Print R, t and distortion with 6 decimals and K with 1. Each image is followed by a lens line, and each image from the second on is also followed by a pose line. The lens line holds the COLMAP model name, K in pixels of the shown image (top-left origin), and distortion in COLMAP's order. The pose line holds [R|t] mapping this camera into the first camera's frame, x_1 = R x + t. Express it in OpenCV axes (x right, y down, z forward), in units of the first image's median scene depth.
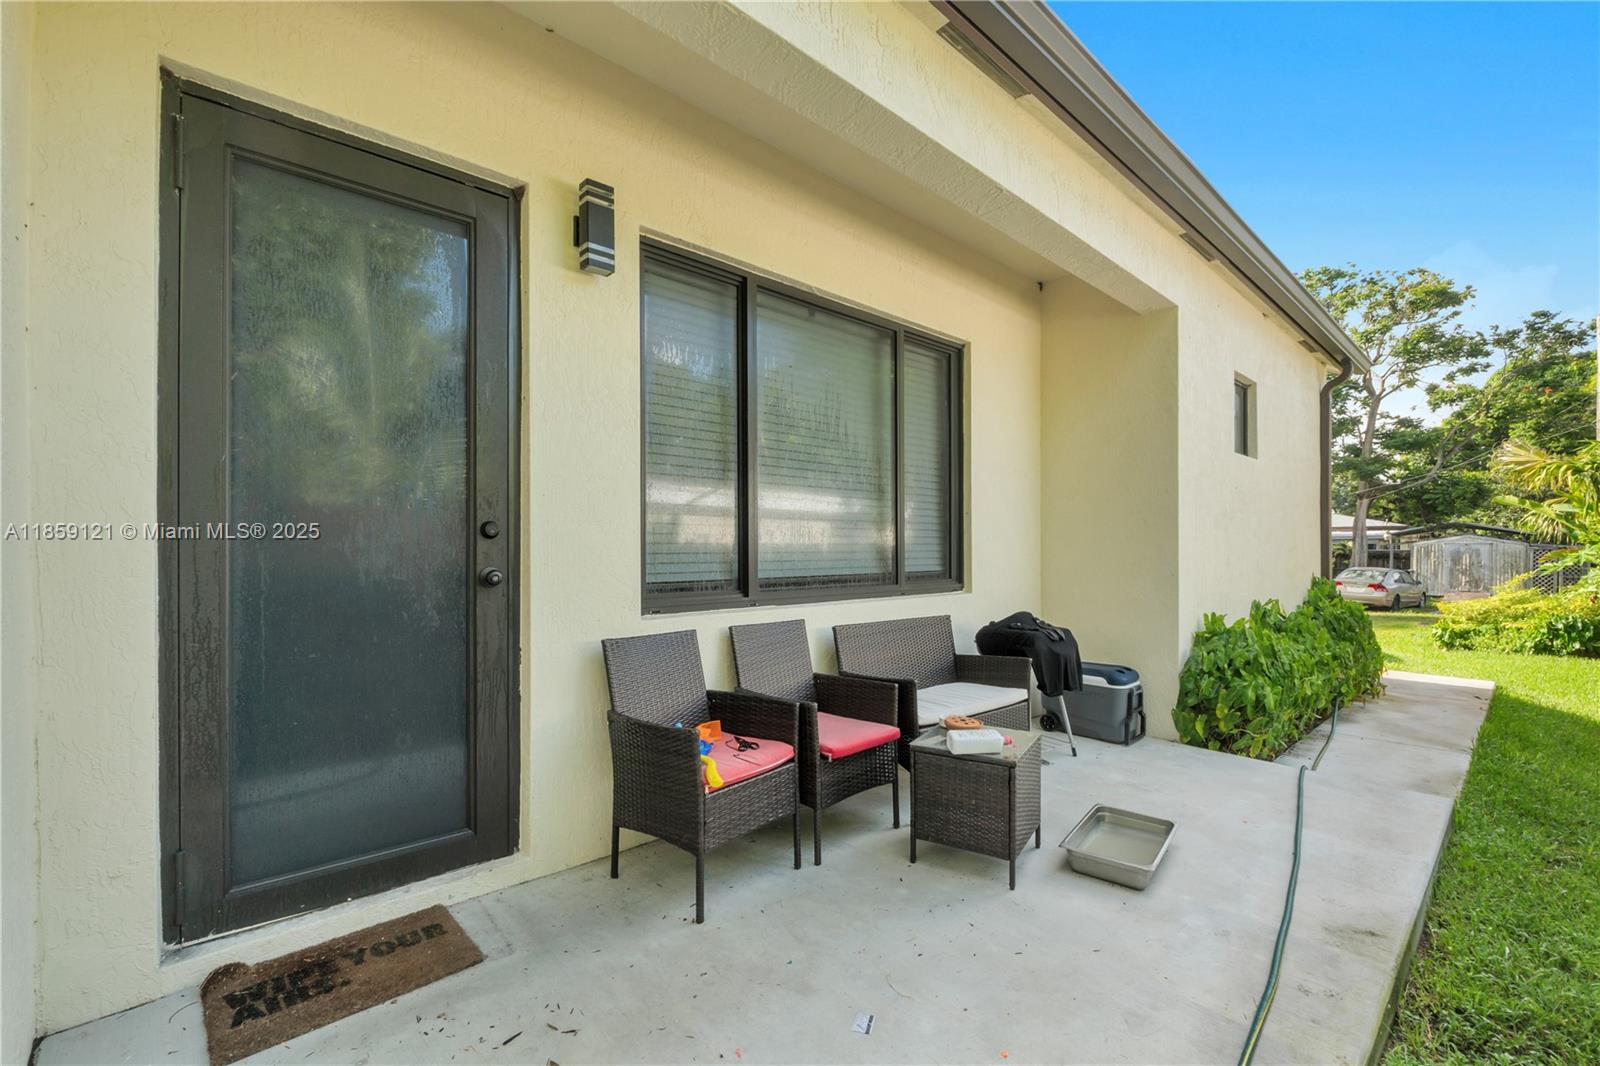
lens RADIAL K [[667.8, 0, 800.8], [0, 667.8, 534.0], [0, 0, 1]] dist [0.000986, 0.000068]
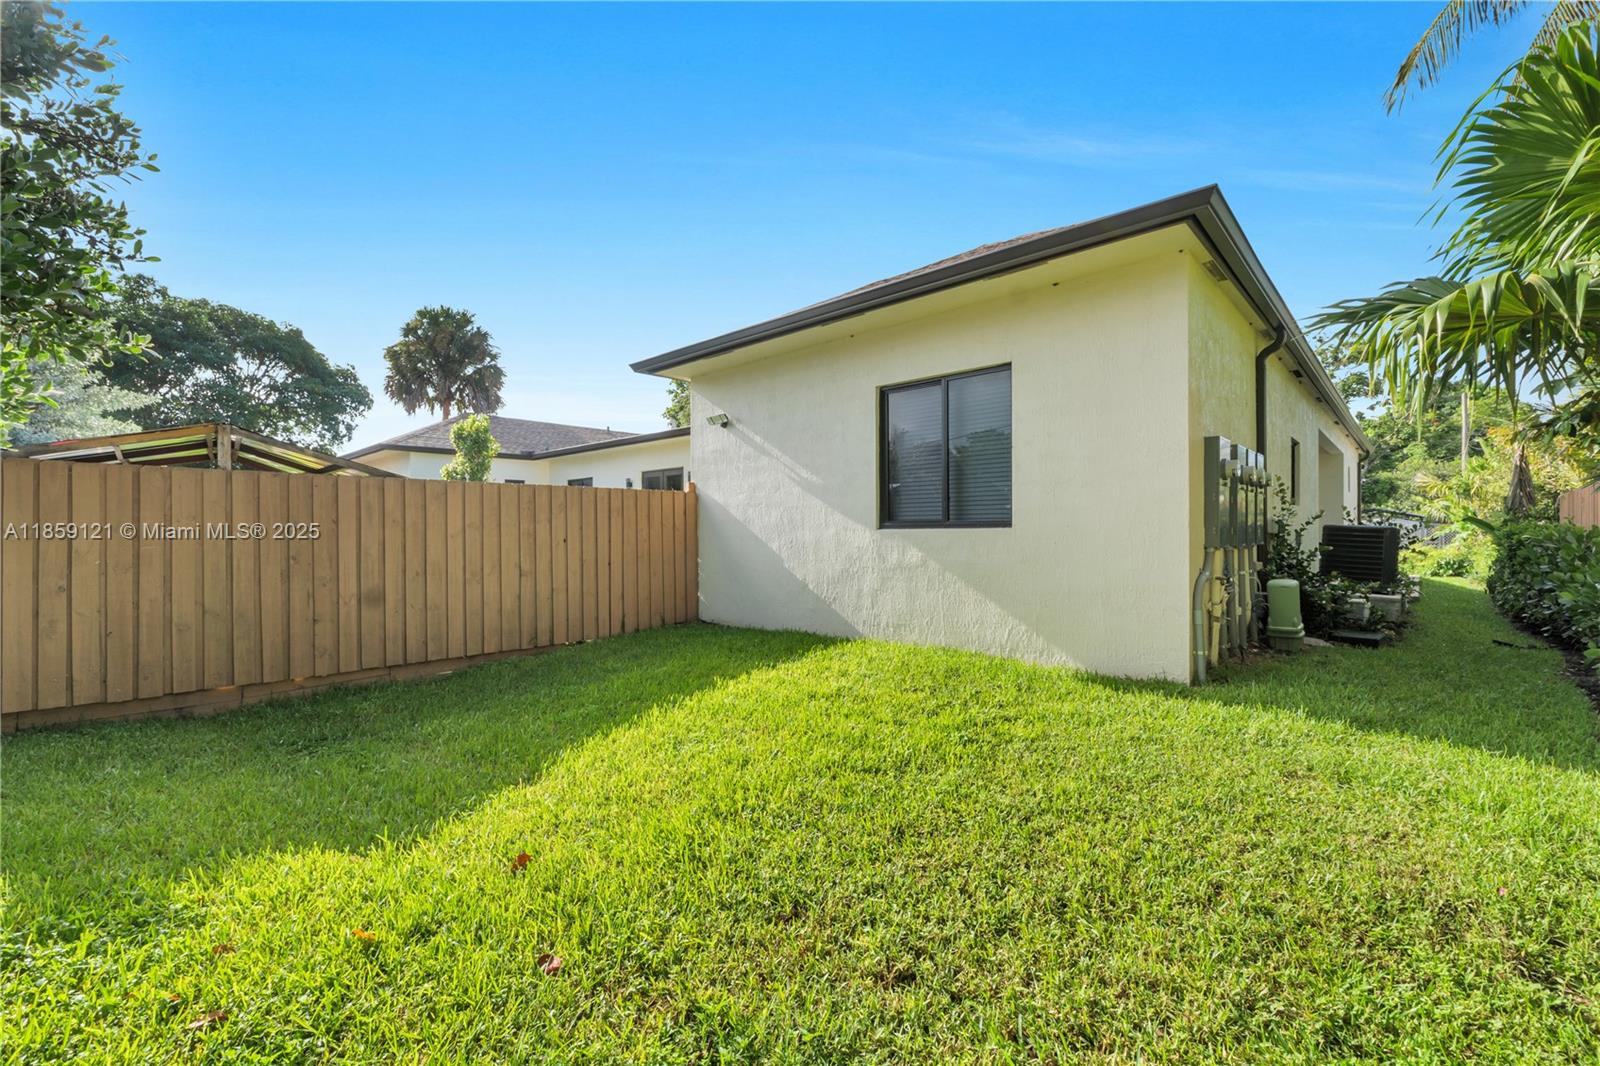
lens RADIAL K [[667.8, 0, 798.6], [0, 667.8, 533.9], [0, 0, 1]] dist [0.000986, 0.000068]
pose [[0.996531, -0.014836, 0.081884, -0.815474], [0.013719, 0.999805, 0.014190, -0.004201], [-0.082079, -0.013018, 0.996541, -0.717262]]
